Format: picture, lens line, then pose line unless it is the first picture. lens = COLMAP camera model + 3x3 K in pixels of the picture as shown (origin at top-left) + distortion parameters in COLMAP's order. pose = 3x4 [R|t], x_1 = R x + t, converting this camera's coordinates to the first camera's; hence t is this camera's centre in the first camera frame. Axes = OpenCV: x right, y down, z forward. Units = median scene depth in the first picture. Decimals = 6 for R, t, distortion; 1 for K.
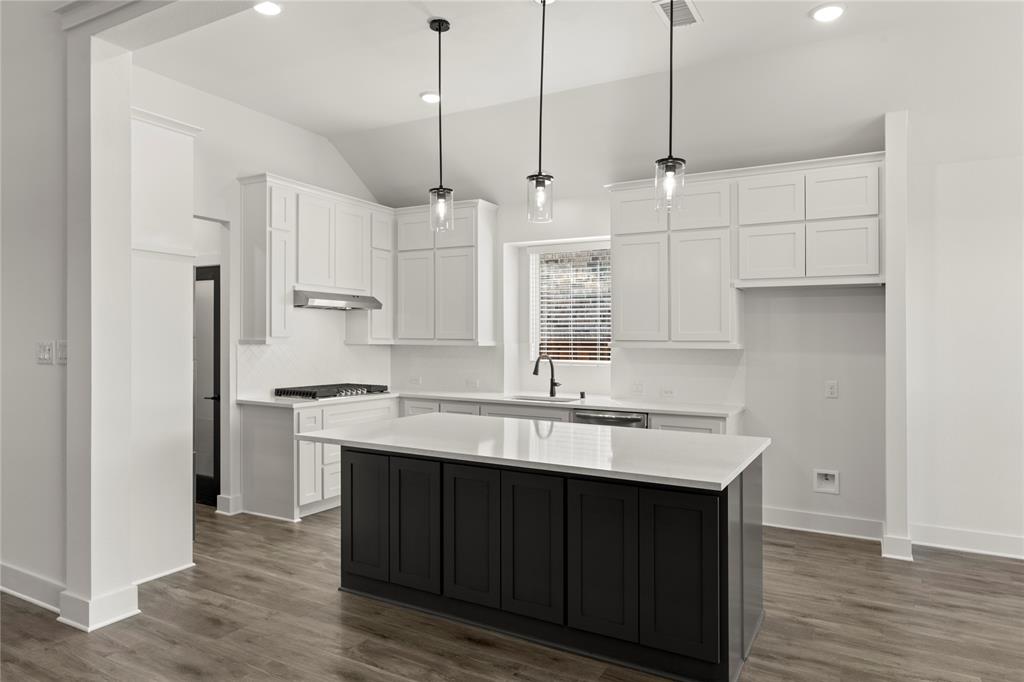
lens RADIAL K [[643.2, 0, 506.1], [0, 643.2, 334.5], [0, 0, 1]] dist [-0.002250, 0.003035]
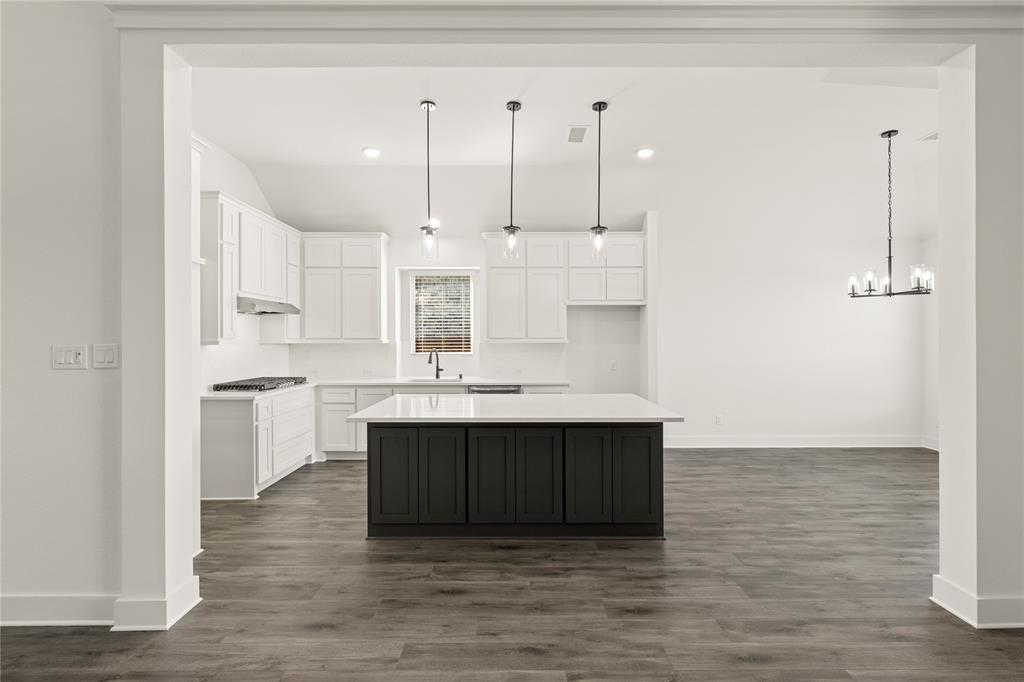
lens RADIAL K [[456.0, 0, 512.8], [0, 456.0, 333.8], [0, 0, 1]] dist [0.002039, -0.000314]
pose [[0.869709, -0.004906, 0.493541, -0.331248], [0.004421, 0.999988, 0.002149, -0.003438], [-0.493545, 0.000313, 0.869720, 0.062960]]
